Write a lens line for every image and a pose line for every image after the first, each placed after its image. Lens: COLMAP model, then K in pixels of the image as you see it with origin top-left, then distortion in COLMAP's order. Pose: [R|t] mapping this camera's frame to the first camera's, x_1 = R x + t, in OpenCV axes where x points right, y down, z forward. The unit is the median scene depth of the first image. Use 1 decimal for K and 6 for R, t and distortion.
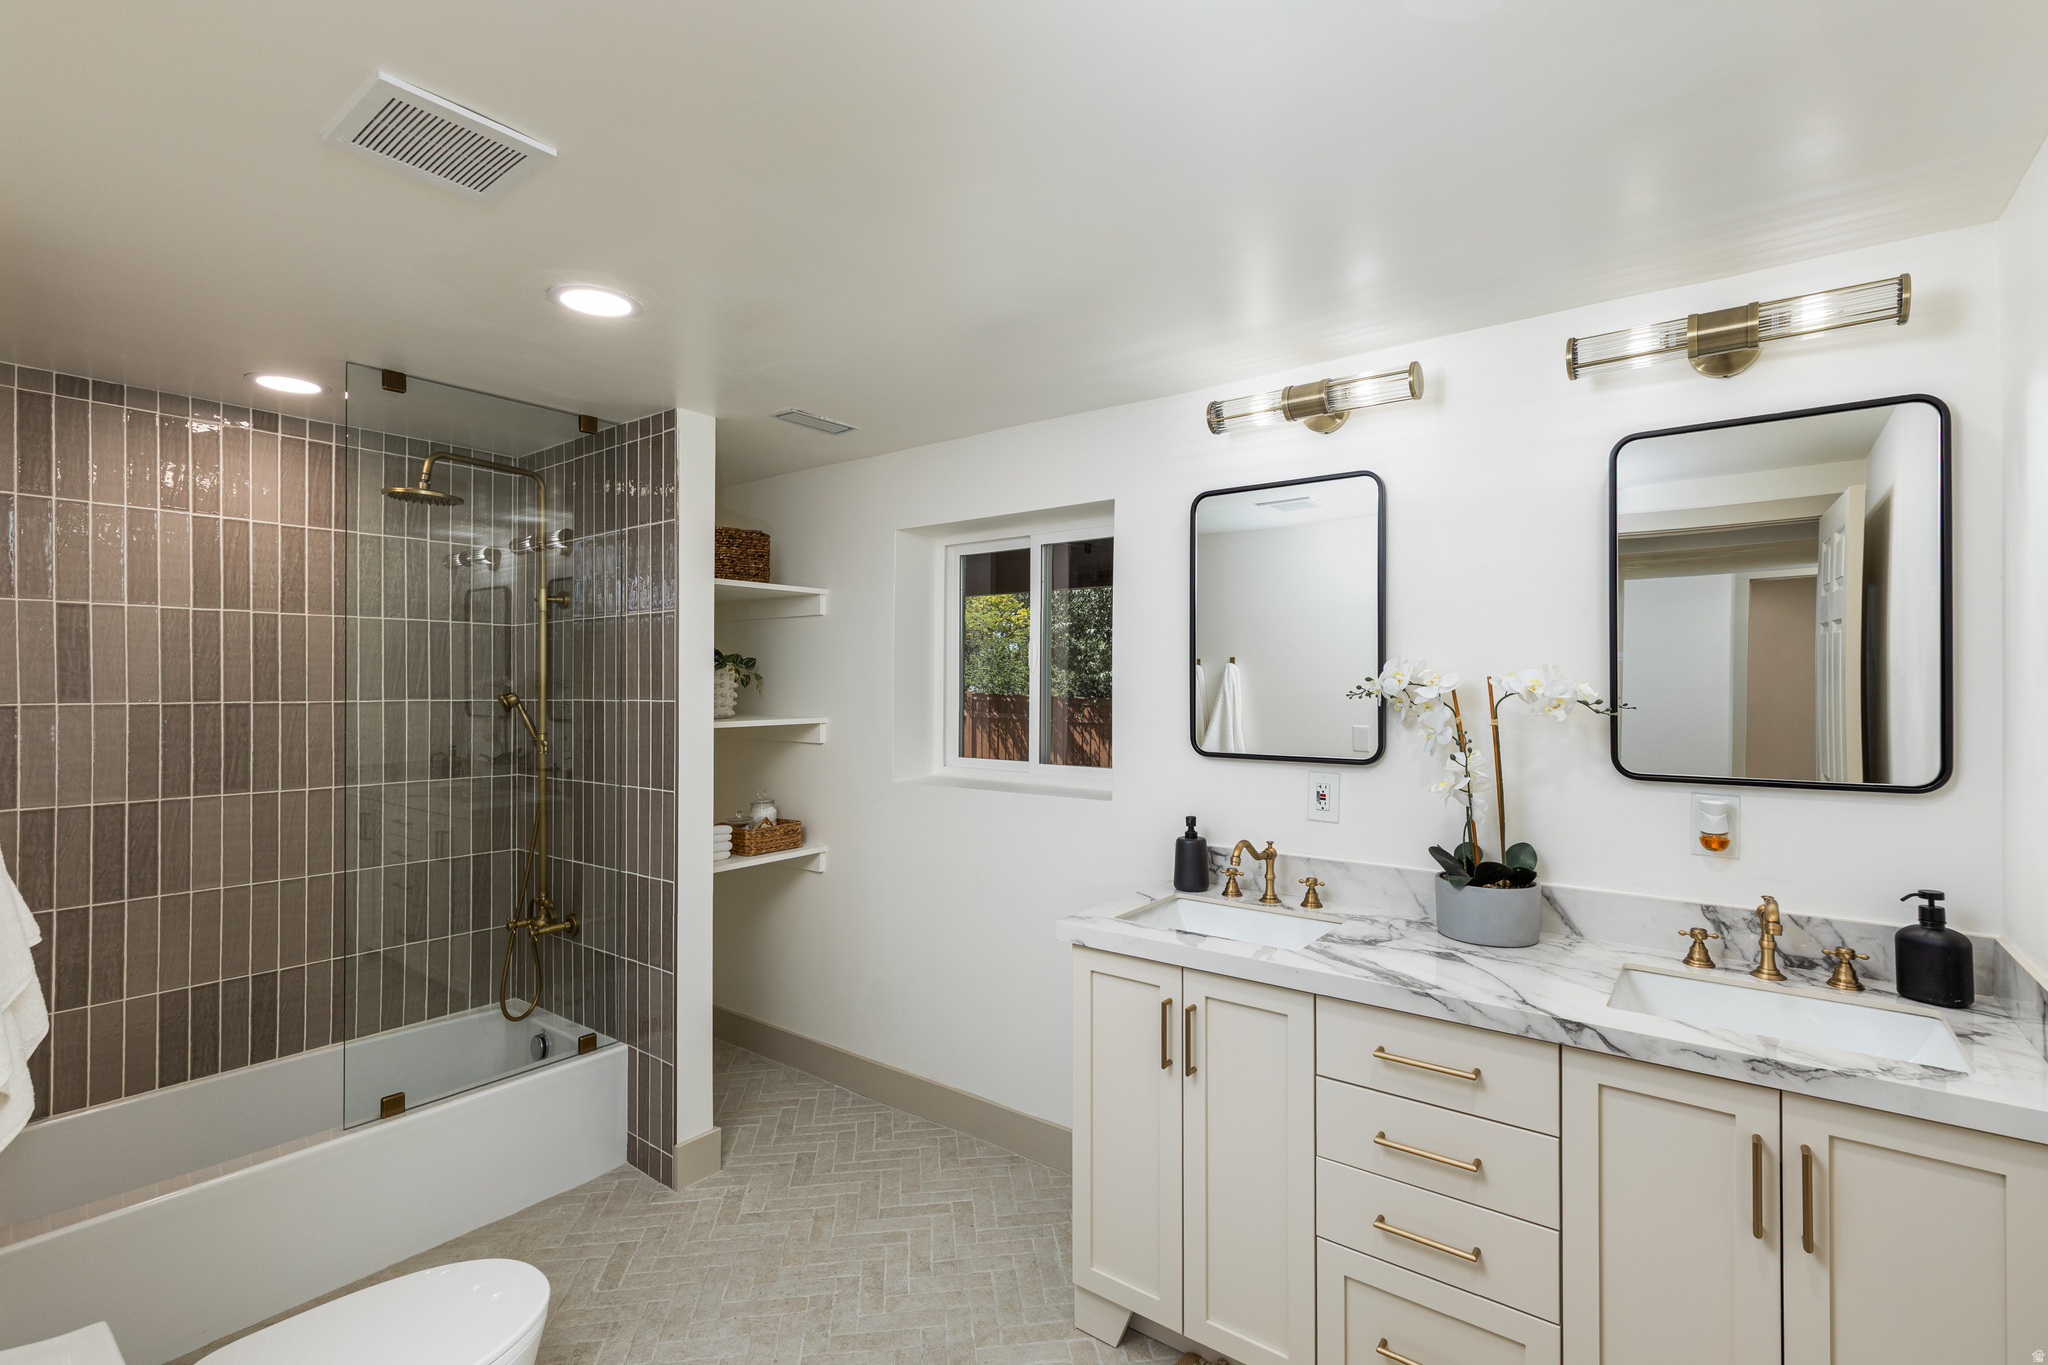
lens RADIAL K [[936.2, 0, 1024.7], [0, 936.2, 684.8], [0, 0, 1]] dist [0.013593, 0.000079]
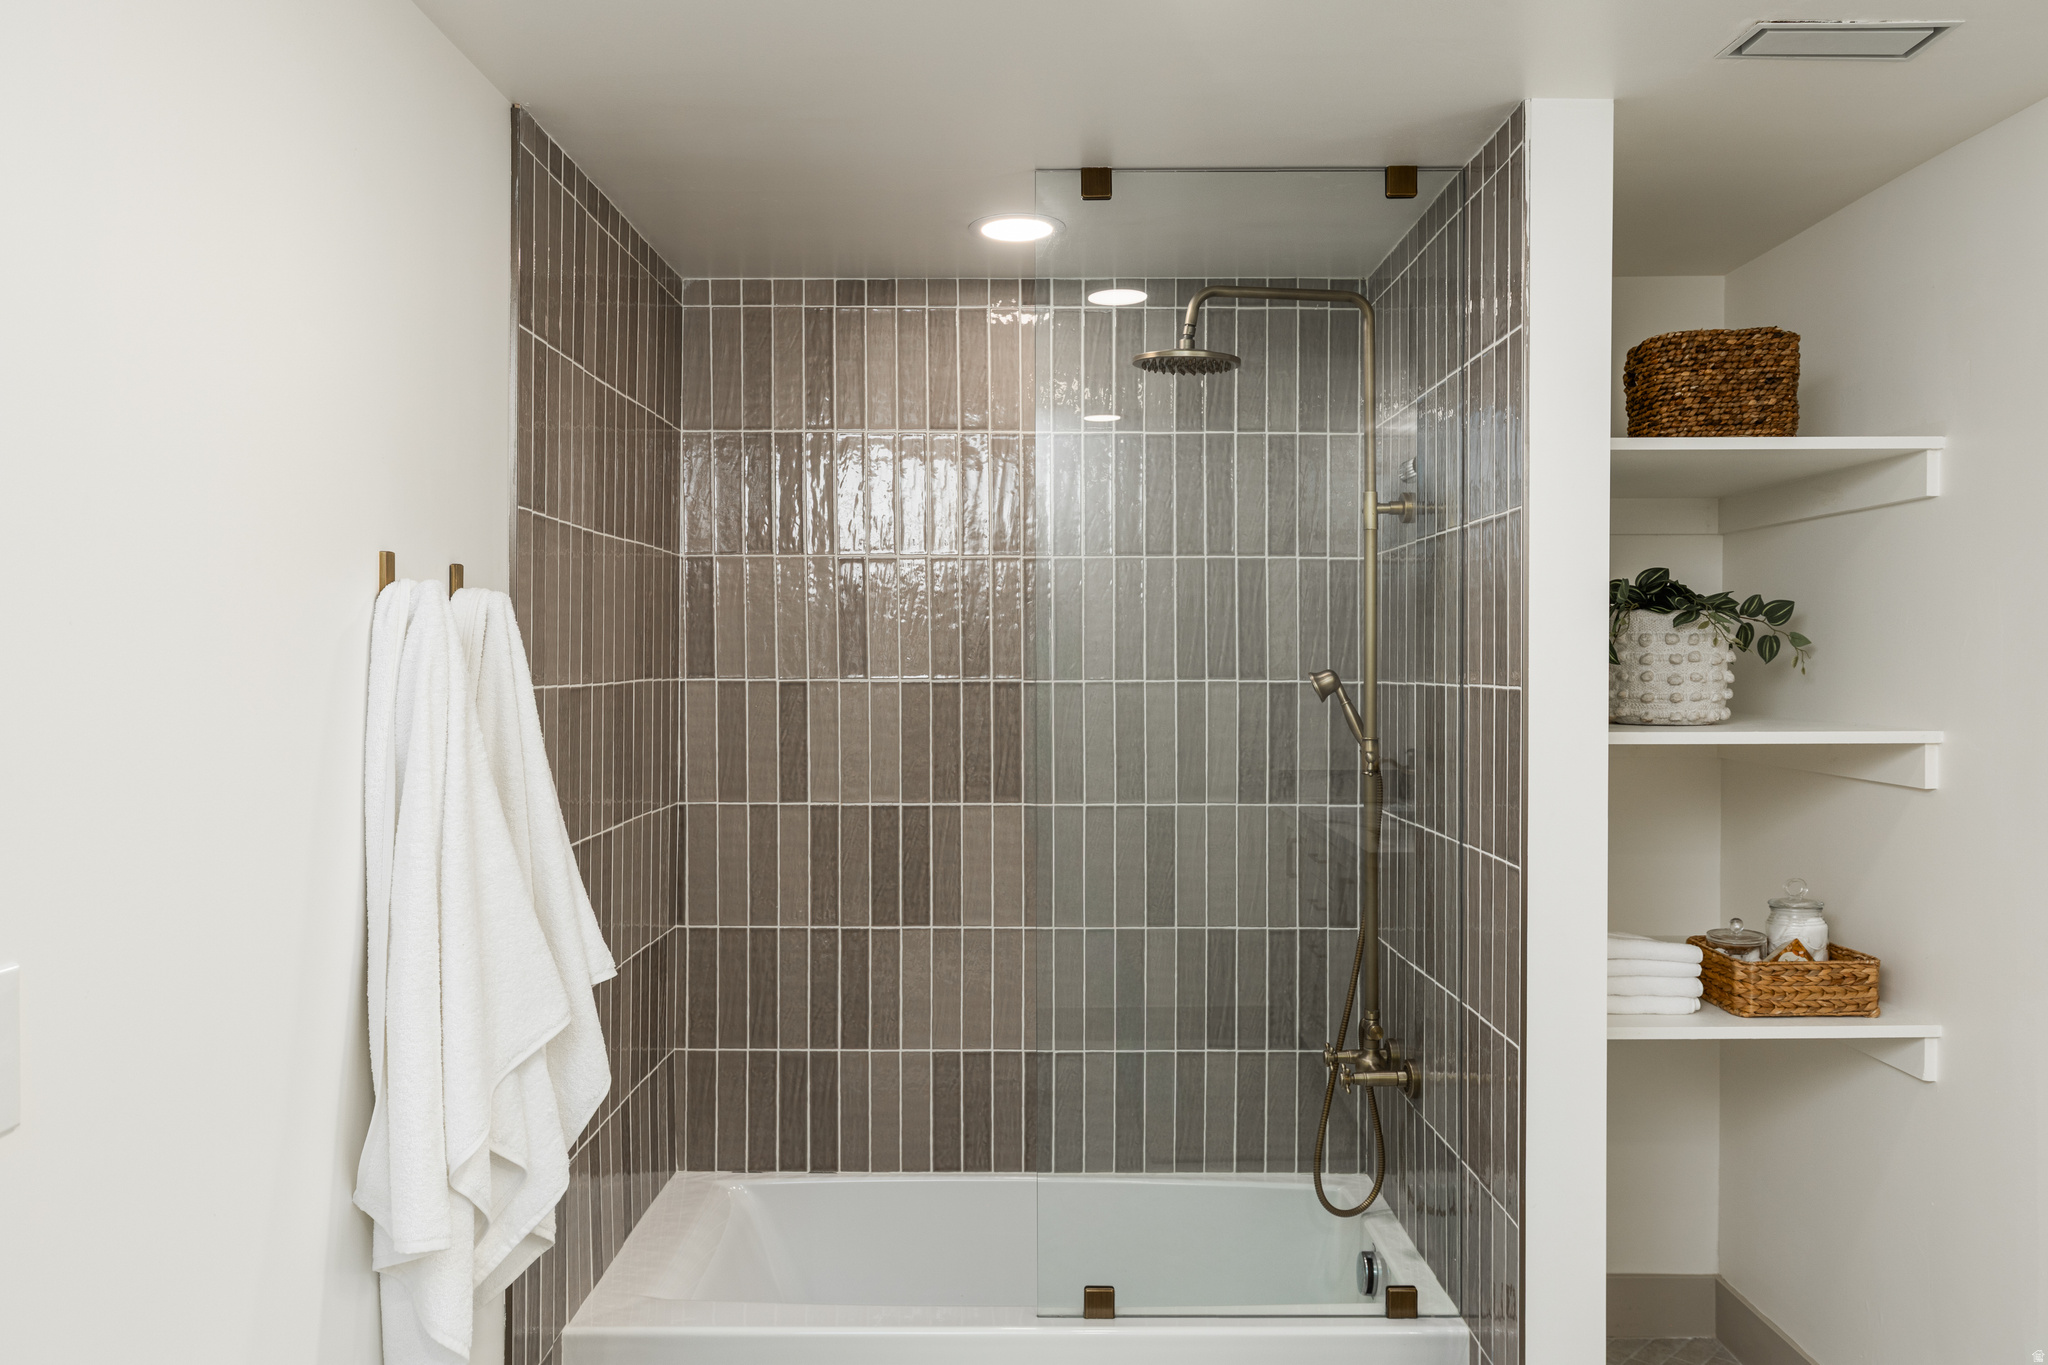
lens RADIAL K [[1485.0, 0, 1026.8], [0, 1485.0, 682.3], [0, 0, 1]] dist [0.020077, -0.000630]
pose [[0.614994, 0.013818, -0.788410, 0.089421], [0.000757, 0.999836, 0.018114, -0.000869], [0.788531, -0.011737, 0.614883, 0.283023]]
